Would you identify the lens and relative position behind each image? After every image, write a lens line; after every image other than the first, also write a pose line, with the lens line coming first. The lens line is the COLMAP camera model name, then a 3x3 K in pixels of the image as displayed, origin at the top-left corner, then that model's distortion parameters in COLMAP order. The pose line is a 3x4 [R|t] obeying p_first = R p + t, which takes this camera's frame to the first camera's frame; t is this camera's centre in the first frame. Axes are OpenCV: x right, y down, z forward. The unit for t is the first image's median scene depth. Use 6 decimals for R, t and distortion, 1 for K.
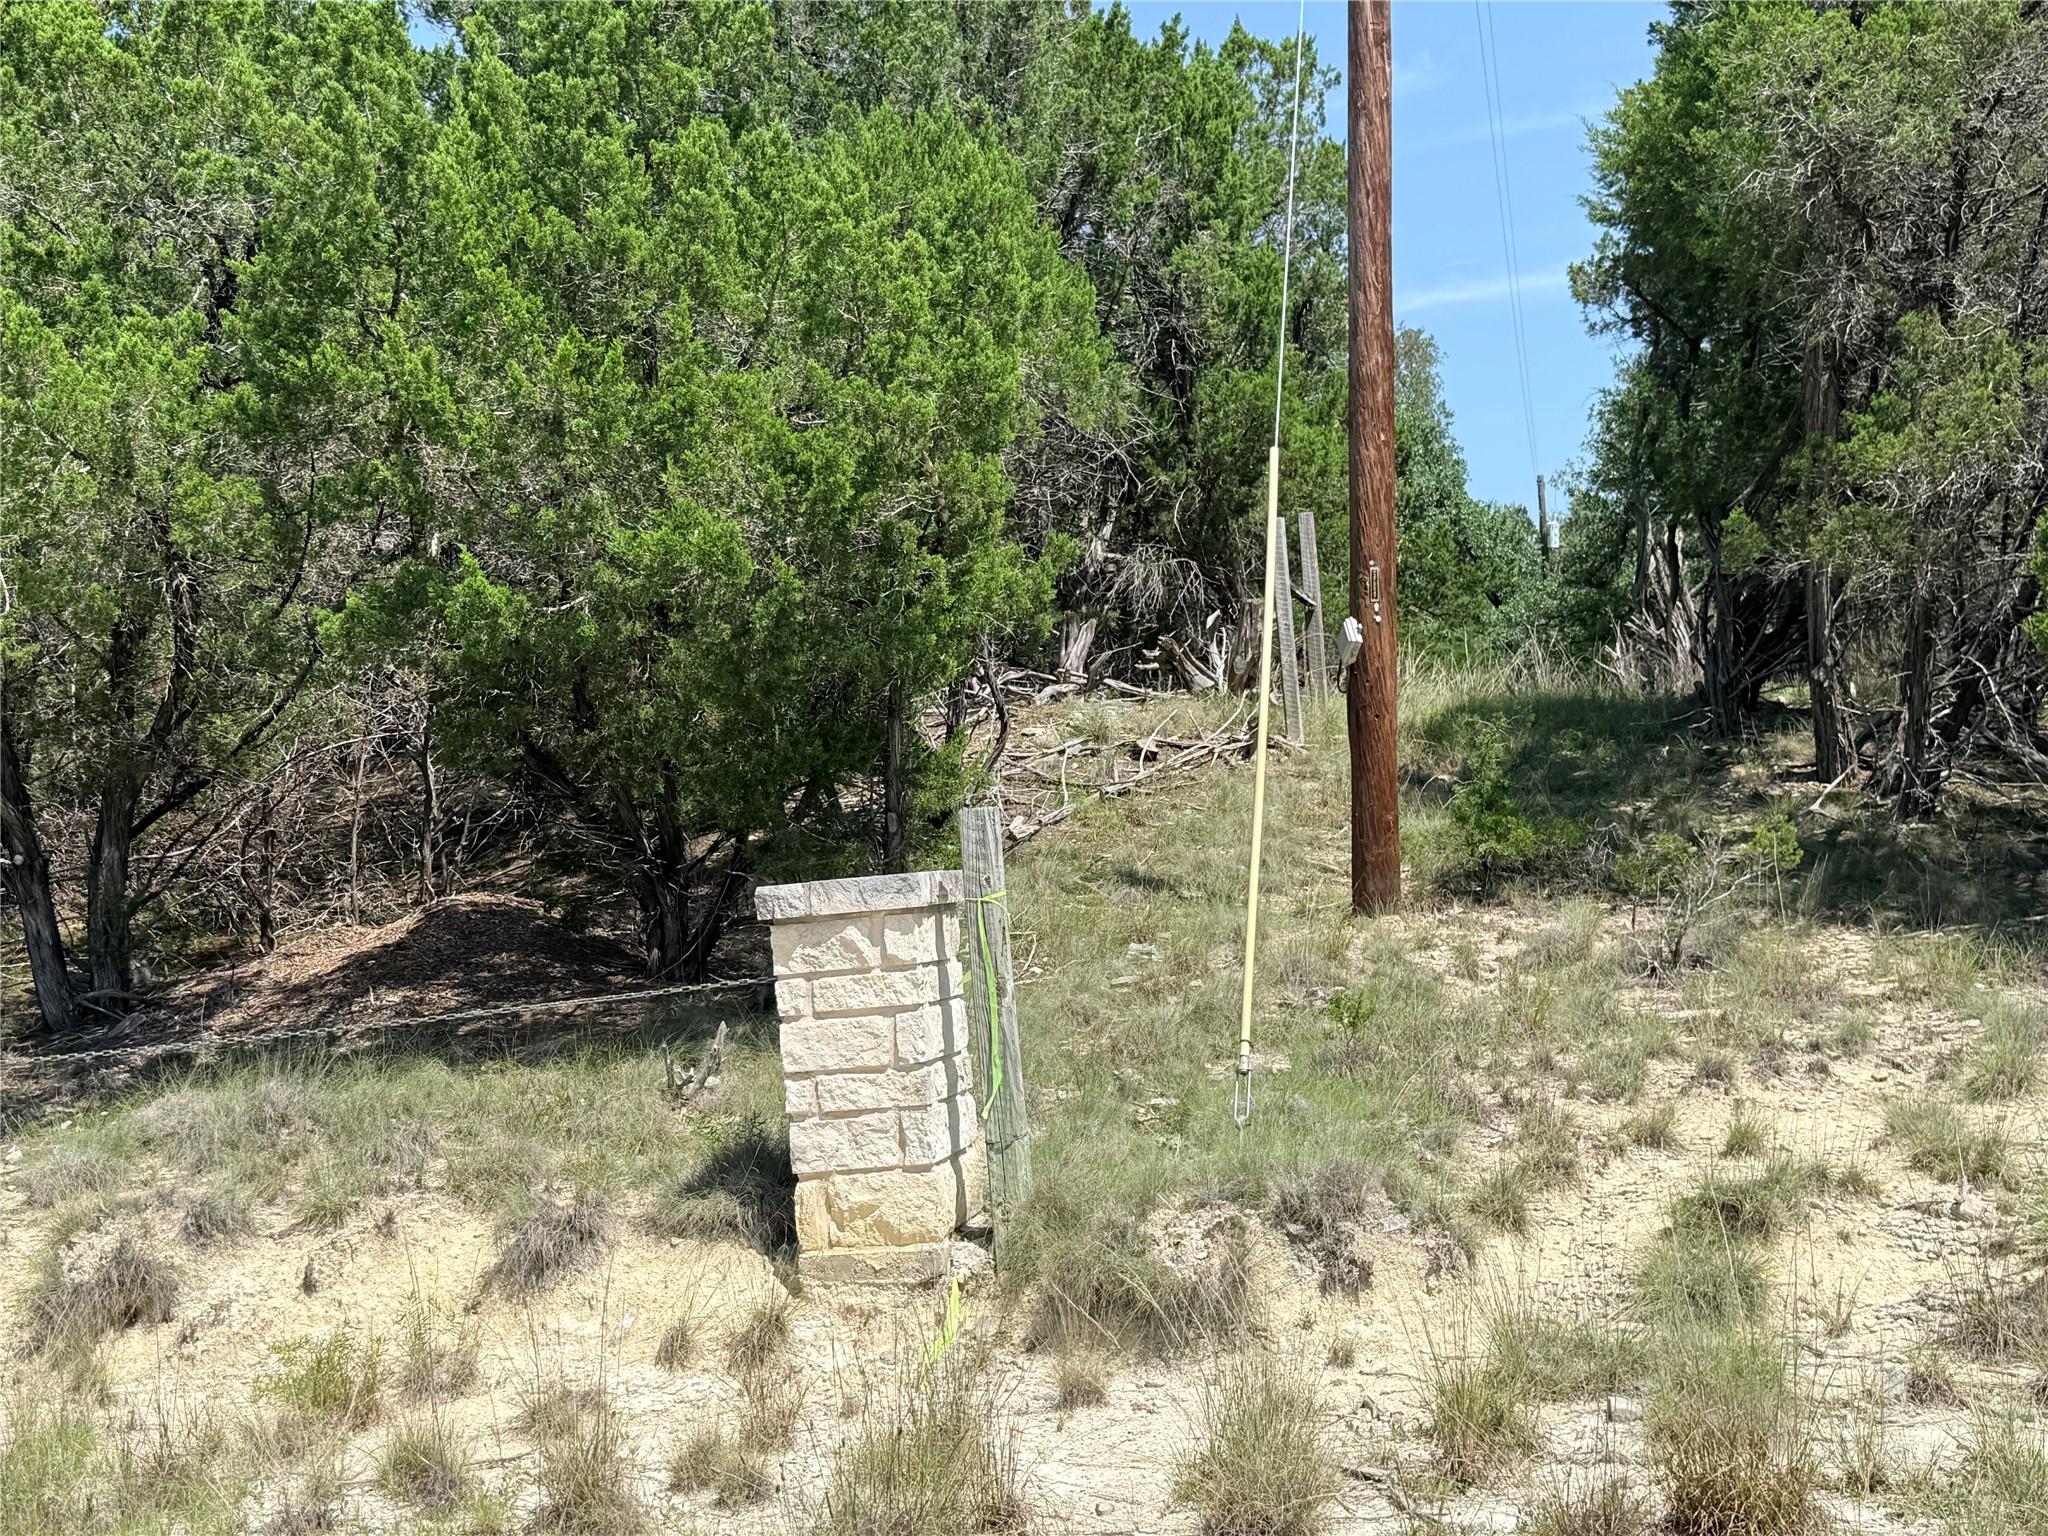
lens RADIAL K [[2417.0, 0, 1015.7], [0, 2417.0, 765.4], [0, 0, 1]] dist [0.115889, 0.000000]
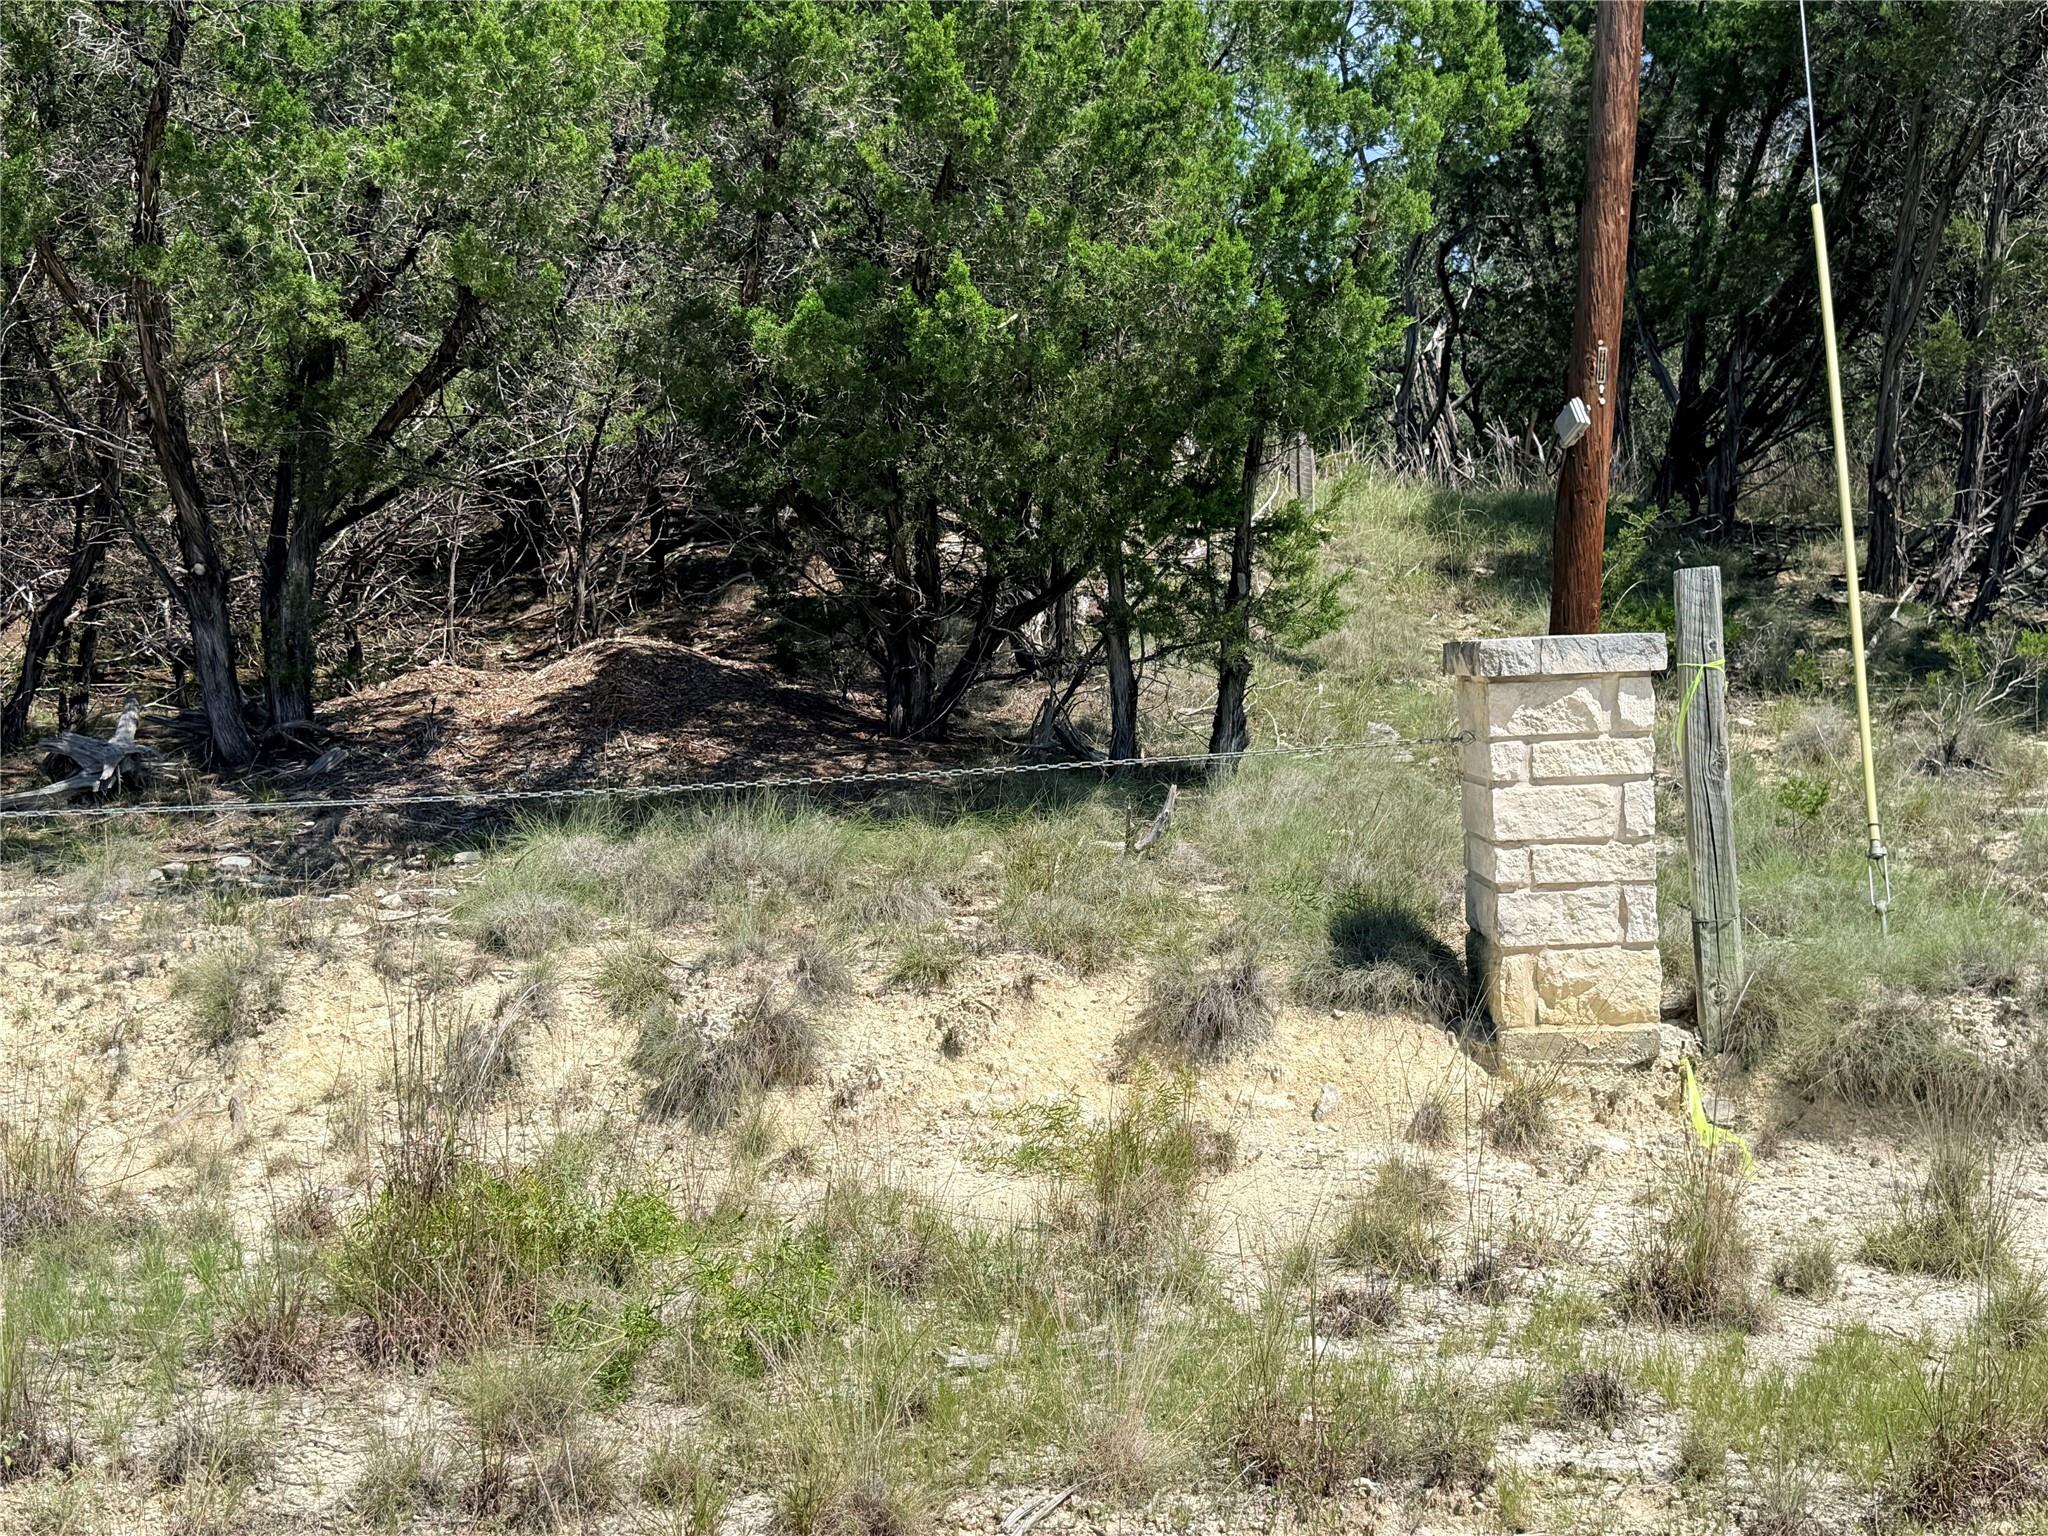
lens RADIAL K [[2417.0, 0, 1026.0], [0, 2417.0, 765.3], [0, 0, 1]] dist [0.115889, 0.000000]
pose [[0.979594, 0.039685, 0.197029, -0.460783], [-0.056788, 0.995019, 0.081926, 0.031556], [-0.192796, -0.091443, 0.976969, 0.122278]]
